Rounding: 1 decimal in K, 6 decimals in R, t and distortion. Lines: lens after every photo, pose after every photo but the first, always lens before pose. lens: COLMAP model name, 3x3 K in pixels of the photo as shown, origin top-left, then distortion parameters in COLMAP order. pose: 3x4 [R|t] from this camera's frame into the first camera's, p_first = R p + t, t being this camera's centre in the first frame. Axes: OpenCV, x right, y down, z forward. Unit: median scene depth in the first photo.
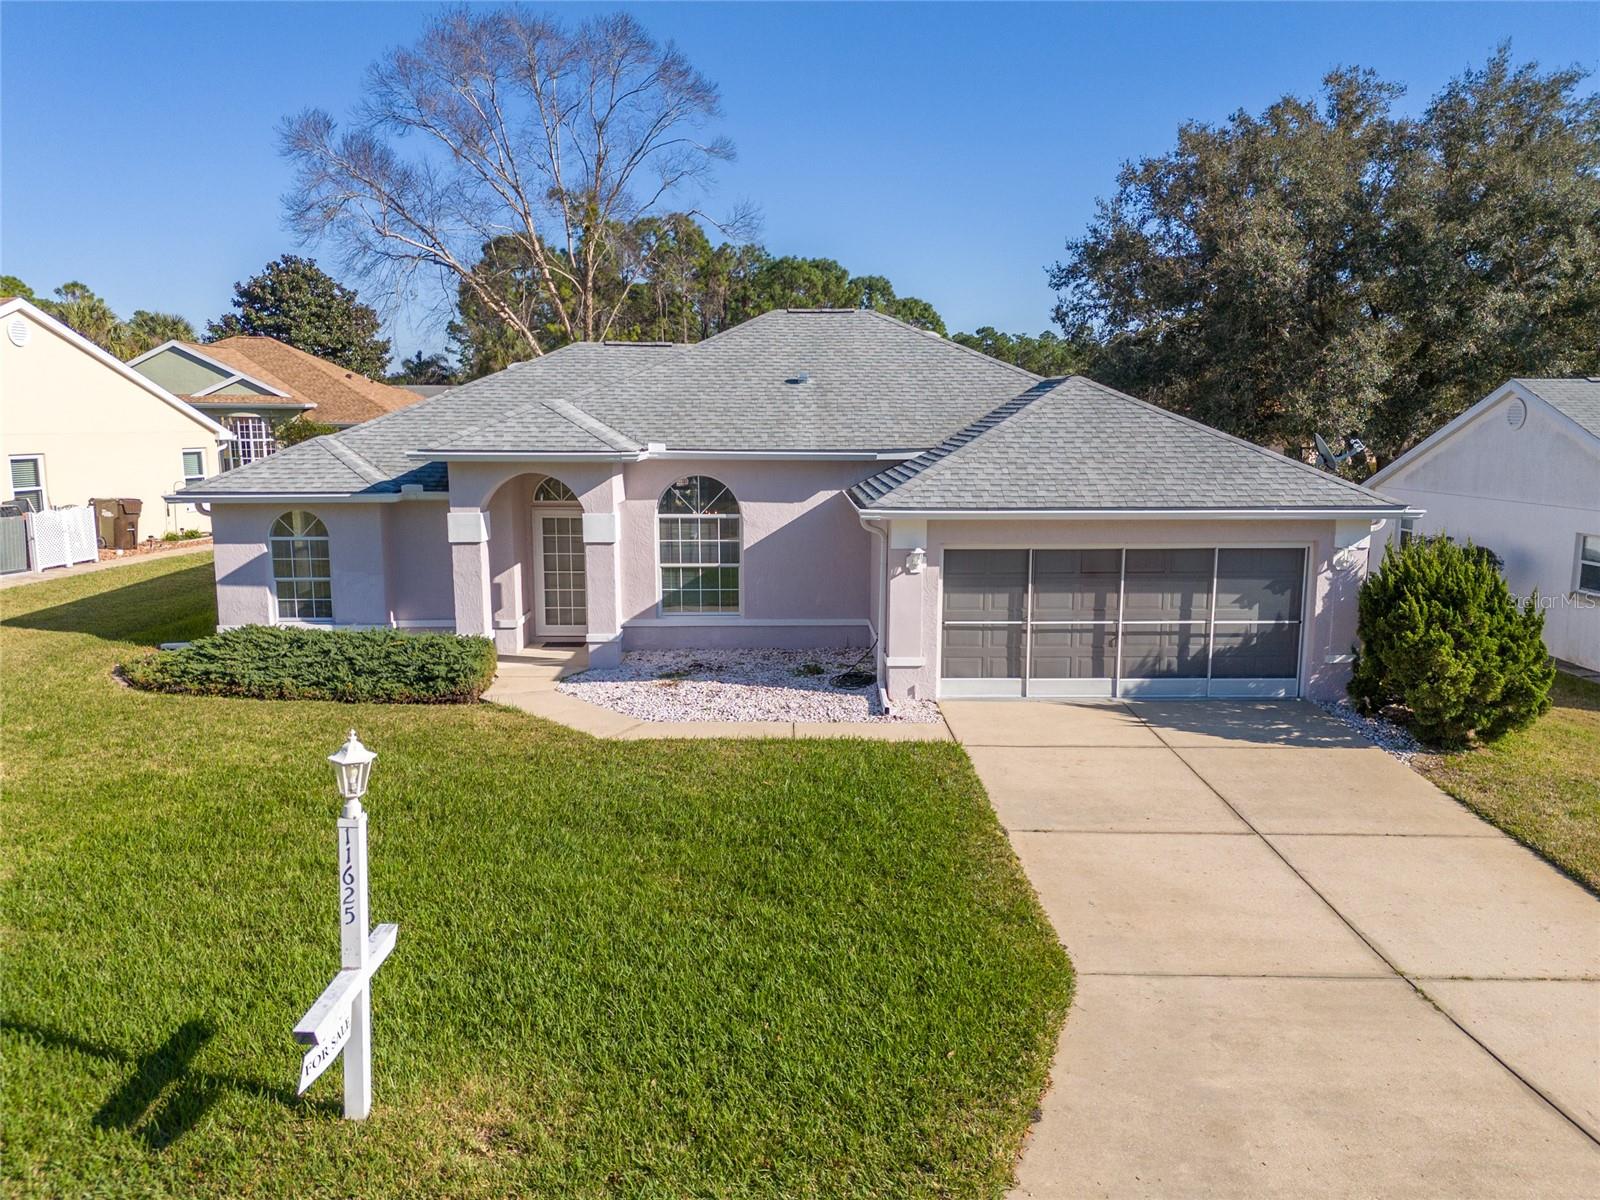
lens RADIAL K [[1206.6, 0, 794.2], [0, 1206.6, 601.2], [0, 0, 1]] dist [0.047492, -0.005465]
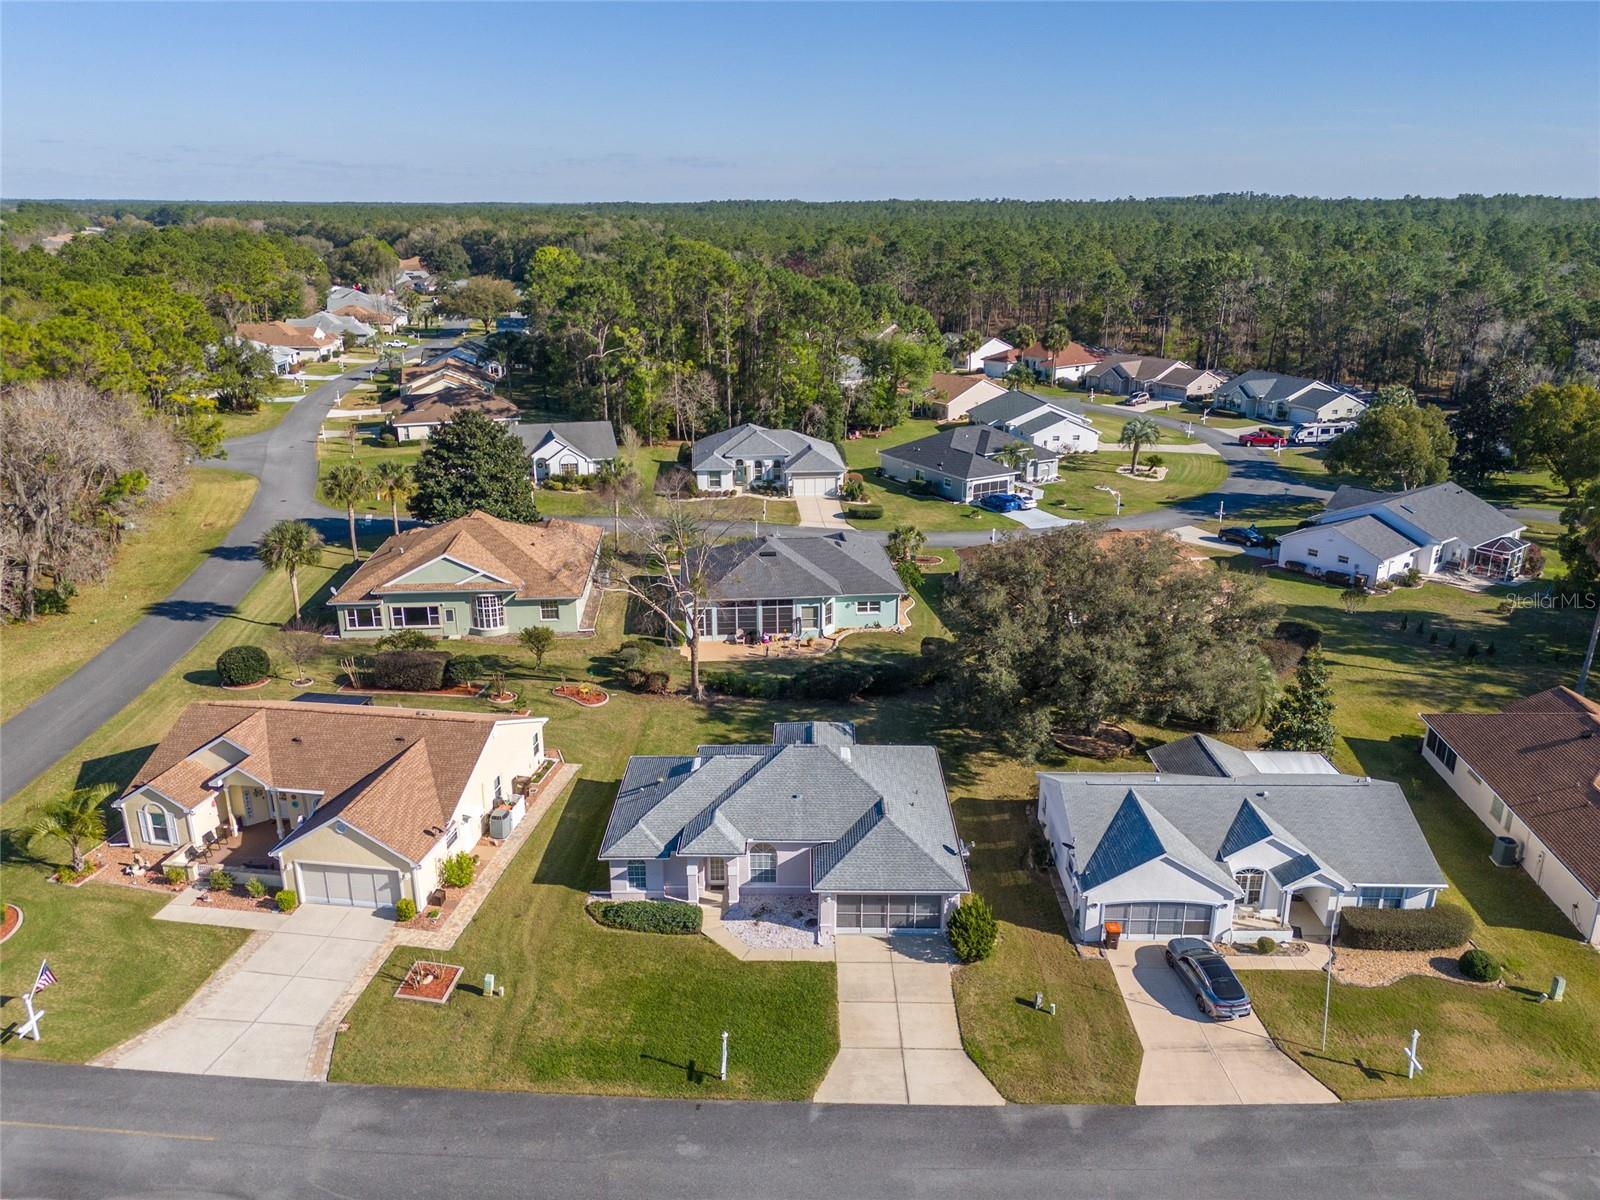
lens RADIAL K [[1206.6, 0, 792.9], [0, 1206.6, 599.2], [0, 0, 1]] dist [0.047492, -0.005465]
pose [[0.999708, 0.008244, -0.022722, 0.070778], [-0.004400, 0.986400, 0.164305, -1.424175], [0.023768, -0.164157, 0.986148, -2.237528]]
